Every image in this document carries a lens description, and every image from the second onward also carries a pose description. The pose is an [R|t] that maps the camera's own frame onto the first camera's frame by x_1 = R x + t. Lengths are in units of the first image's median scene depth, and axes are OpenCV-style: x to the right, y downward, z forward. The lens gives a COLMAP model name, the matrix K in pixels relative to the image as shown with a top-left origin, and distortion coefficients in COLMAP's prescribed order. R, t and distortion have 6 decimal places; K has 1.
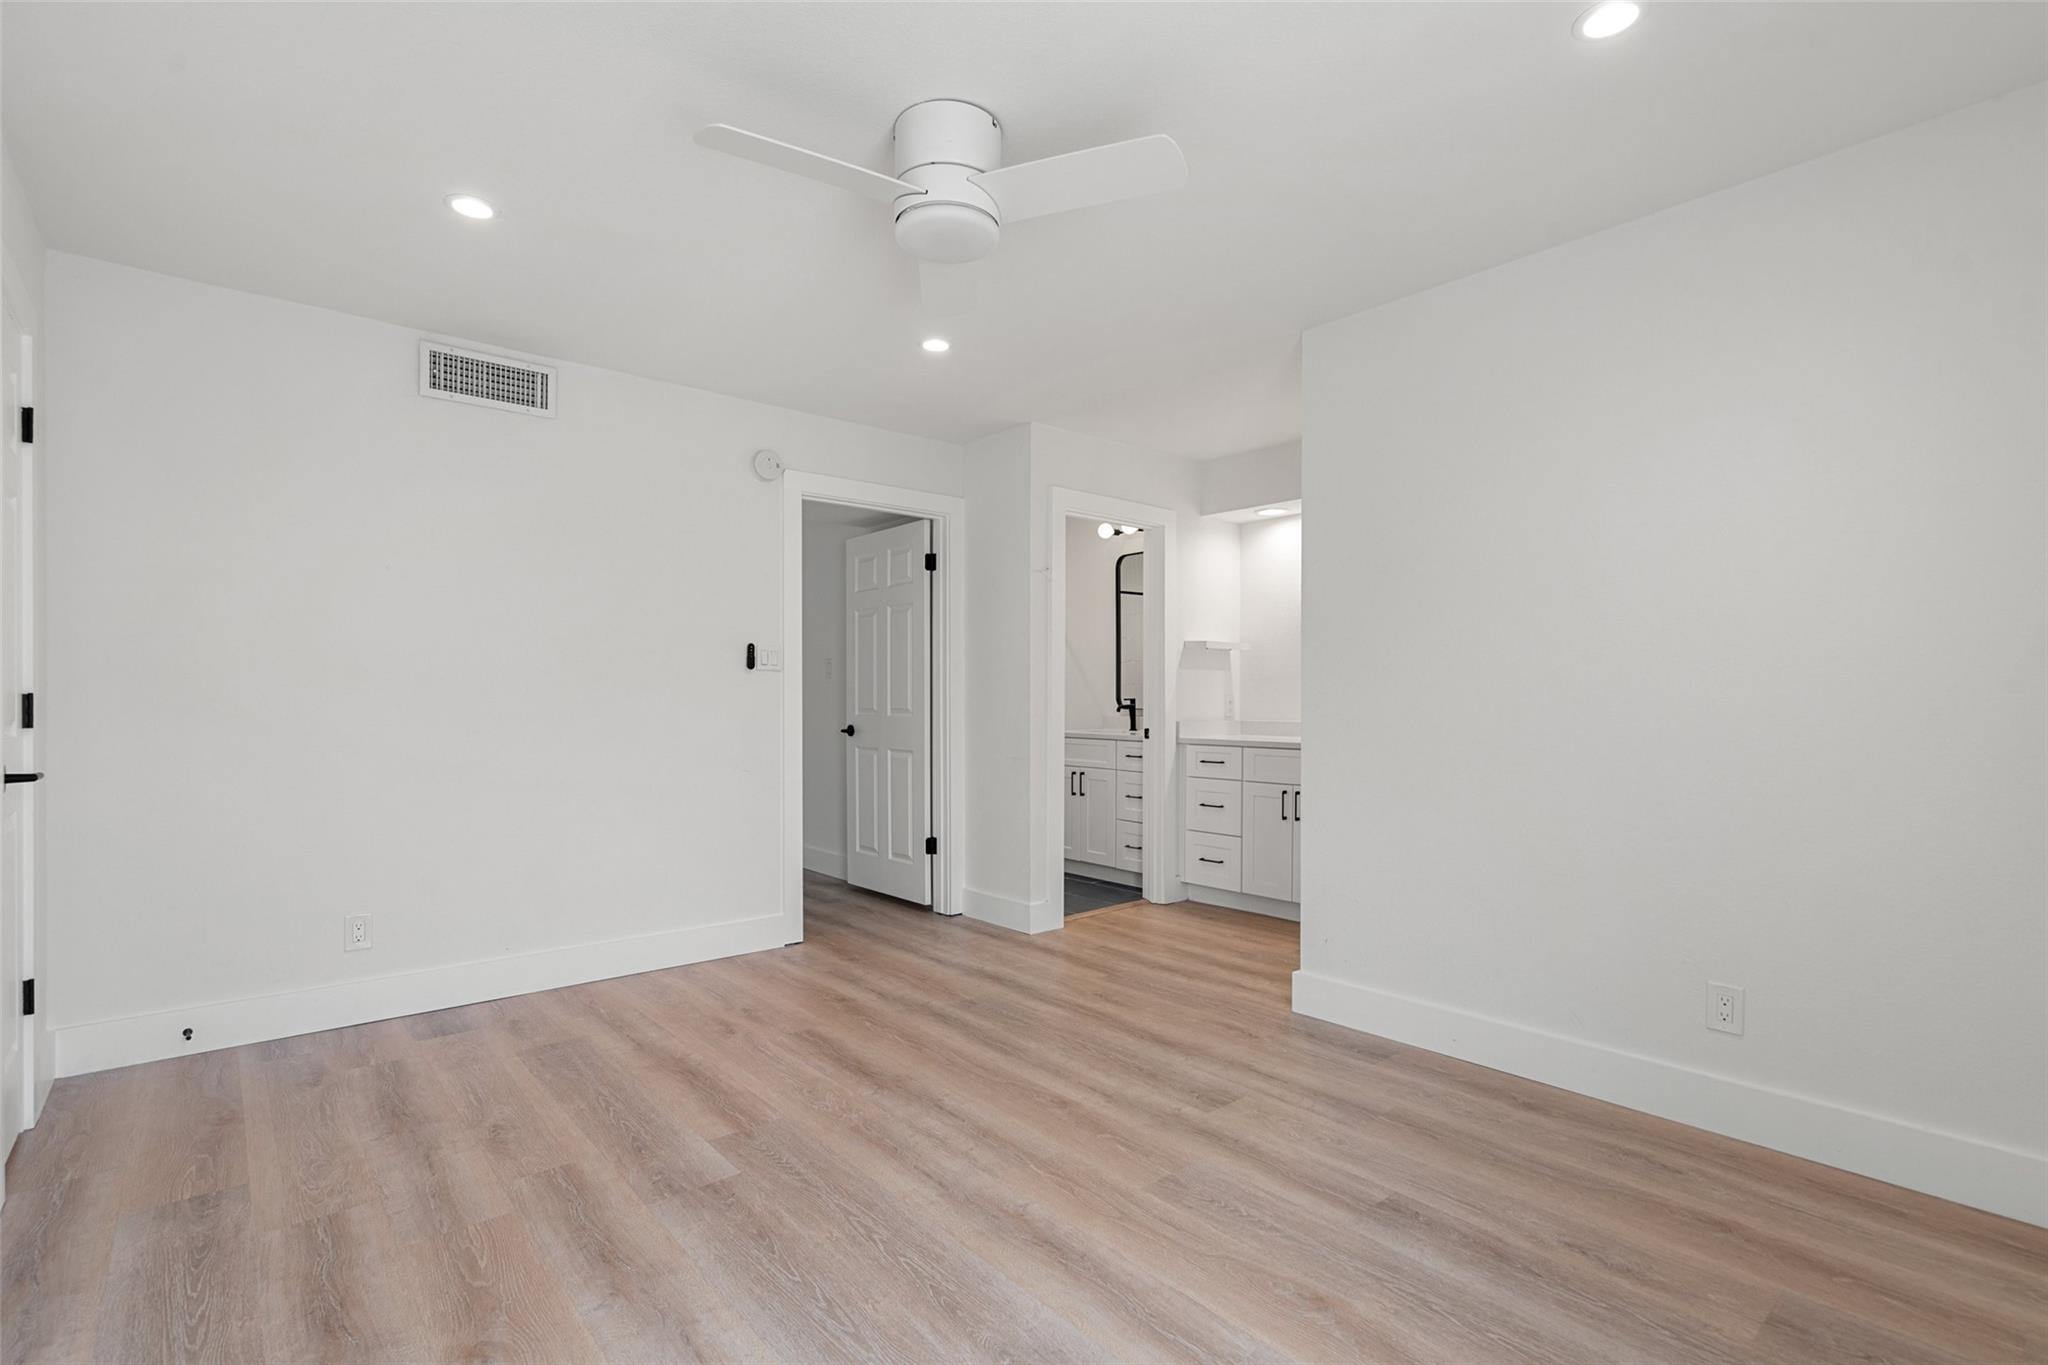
lens RADIAL K [[944.1, 0, 1026.4], [0, 944.1, 685.5], [0, 0, 1]] dist [0.001624, 0.000576]
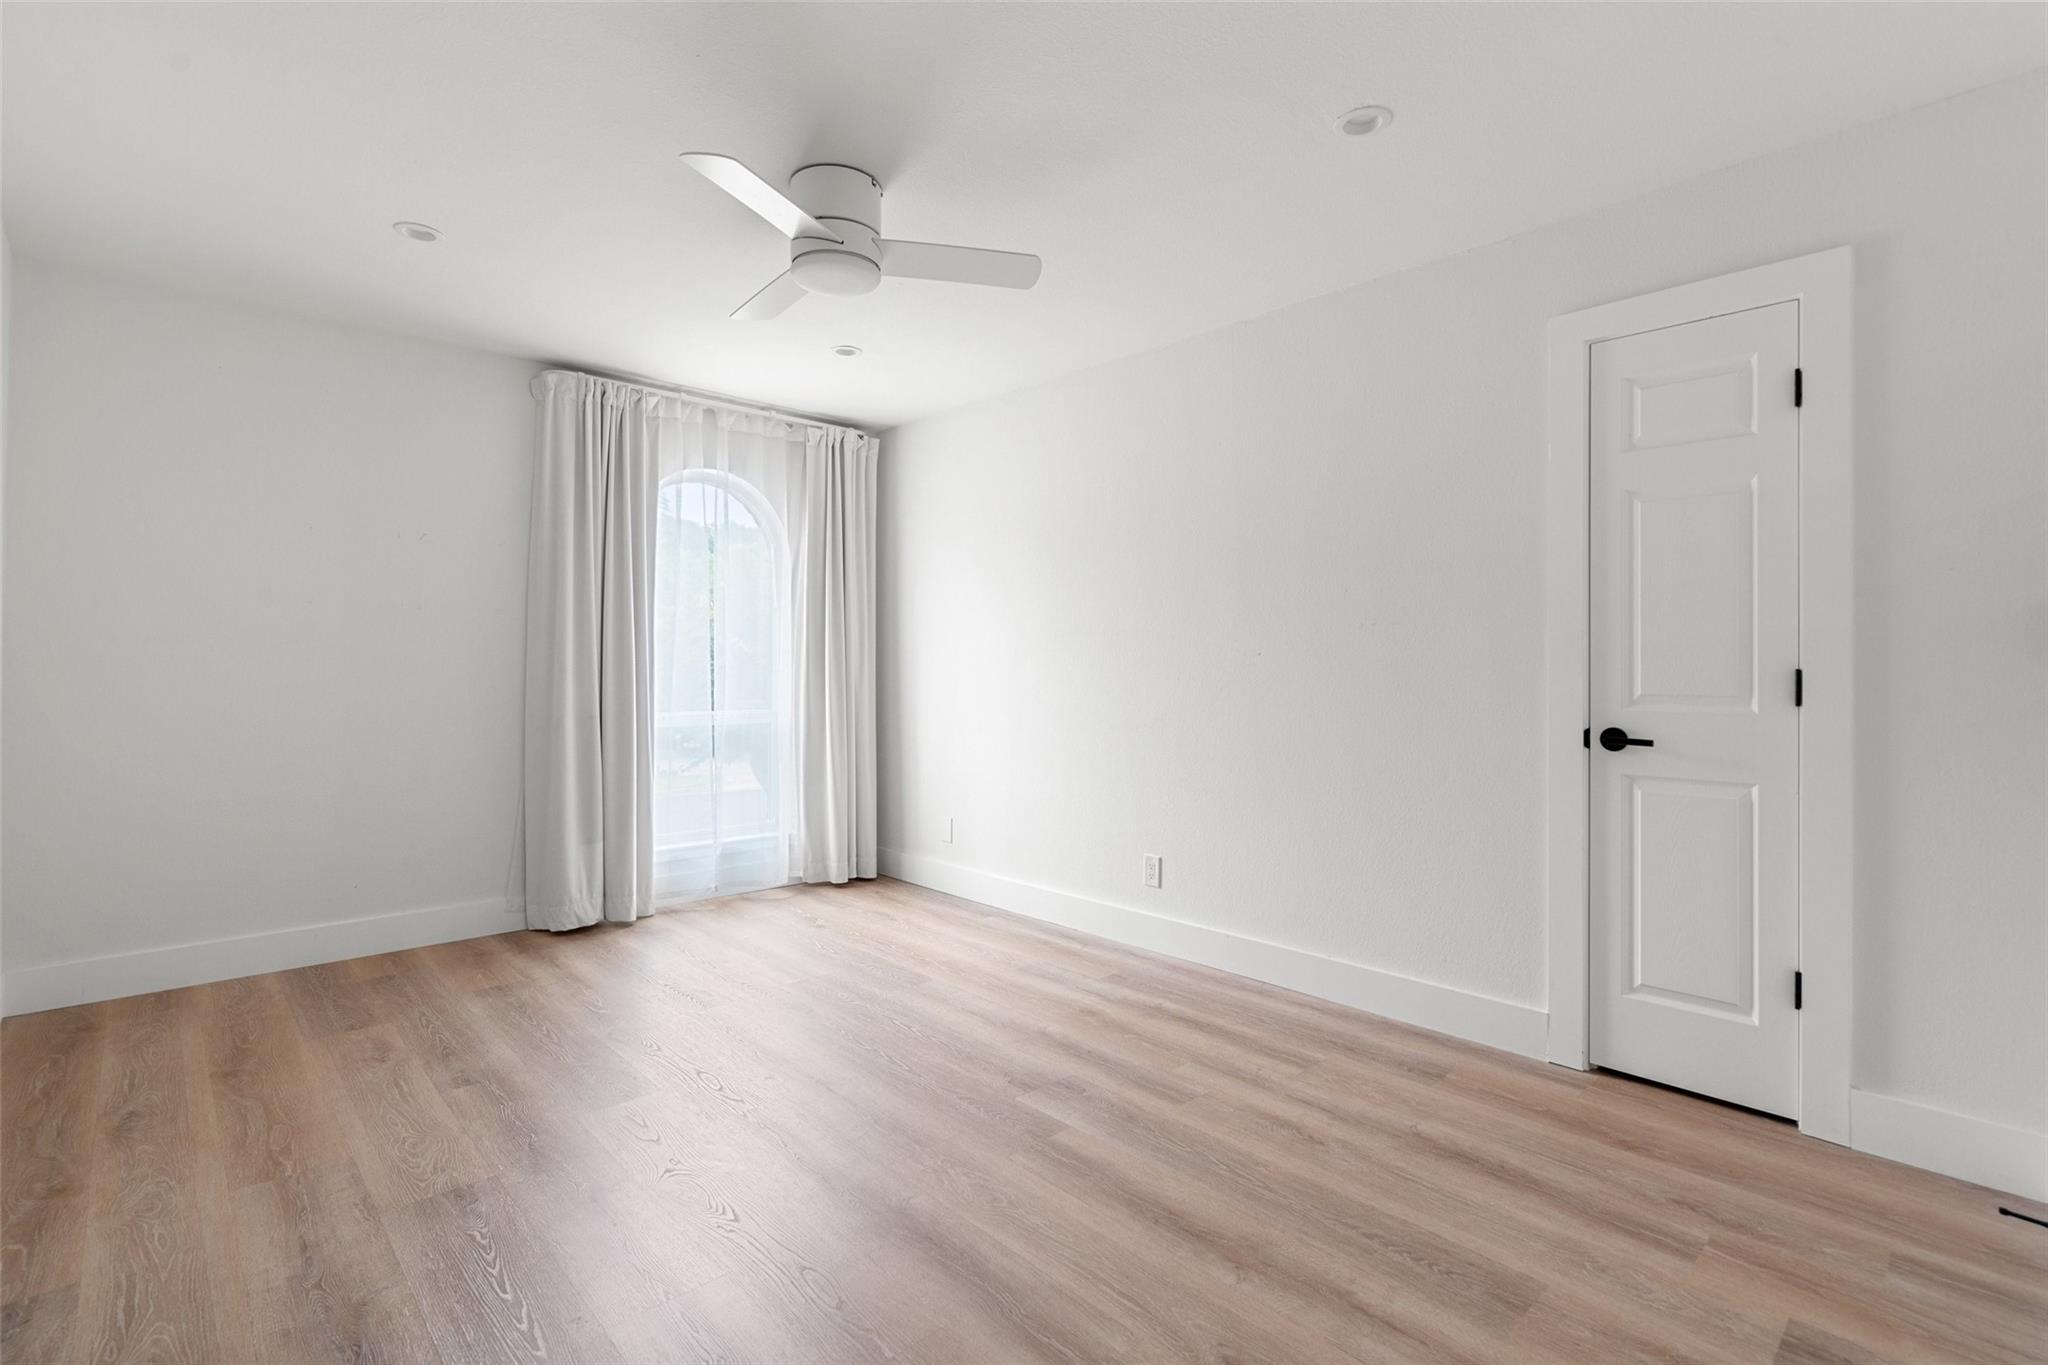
lens RADIAL K [[944.1, 0, 1023.4], [0, 944.1, 682.9], [0, 0, 1]] dist [0.001624, 0.000576]
pose [[-0.998901, -0.004609, -0.046643, -0.257551], [-0.004704, 0.999987, 0.001946, 0.025469], [0.046634, 0.002163, -0.998910, 2.104035]]
